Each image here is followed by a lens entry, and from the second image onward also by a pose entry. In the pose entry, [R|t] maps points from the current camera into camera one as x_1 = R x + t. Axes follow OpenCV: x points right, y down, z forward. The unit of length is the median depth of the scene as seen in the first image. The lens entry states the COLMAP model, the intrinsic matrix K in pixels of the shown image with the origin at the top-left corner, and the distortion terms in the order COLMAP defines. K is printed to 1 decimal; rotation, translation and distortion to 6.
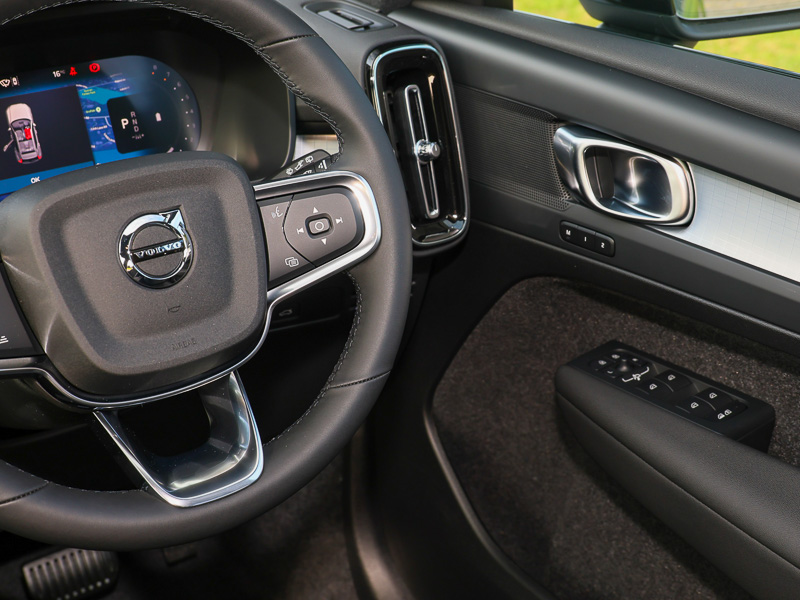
lens RADIAL K [[1156.5, 0, 424.4], [0, 1156.5, 300.3], [0, 0, 1]] dist [0.004283, 0.000000]
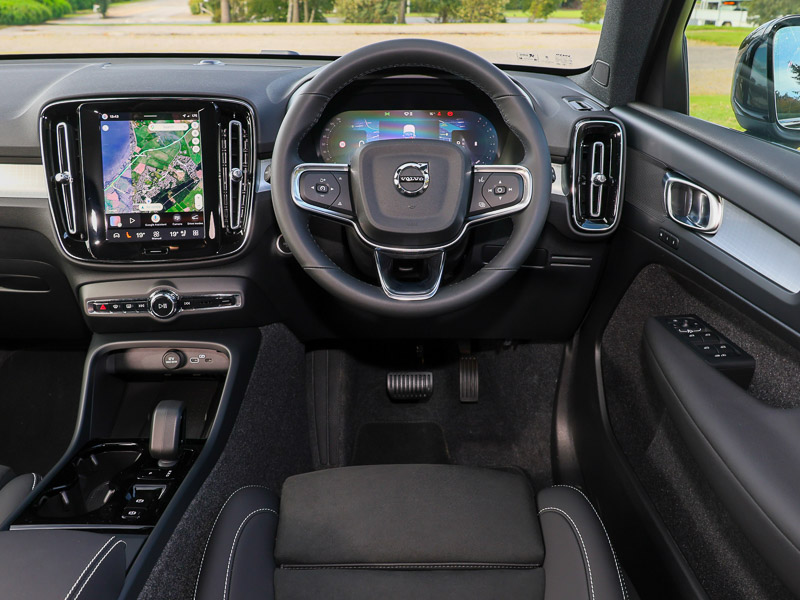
lens RADIAL K [[721.1, 0, 382.9], [0, 721.1, 280.7], [0, 0, 1]] dist [0.016852, 0.000000]
pose [[0.830856, 0.230252, -0.506619, 0.405024], [-0.264540, 0.964364, 0.004444, 0.133227], [0.489589, 0.130329, 0.862159, -0.144977]]
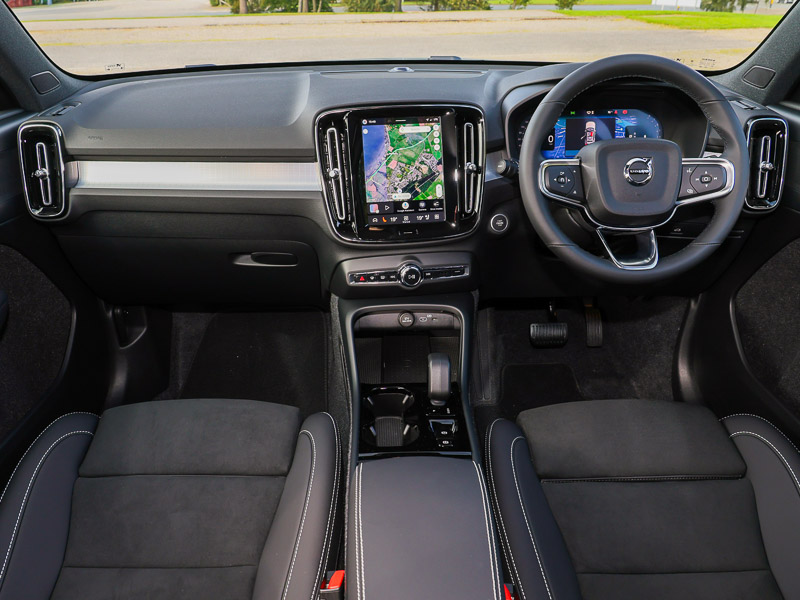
lens RADIAL K [[615.2, 0, 406.4], [0, 615.2, 285.0], [0, 0, 1]] dist [0.004122, -0.009757]
pose [[0.838484, 0.251822, -0.483250, 0.062218], [-0.248031, 0.965996, 0.073023, 0.213204], [0.485206, 0.058632, 0.872432, -0.423552]]
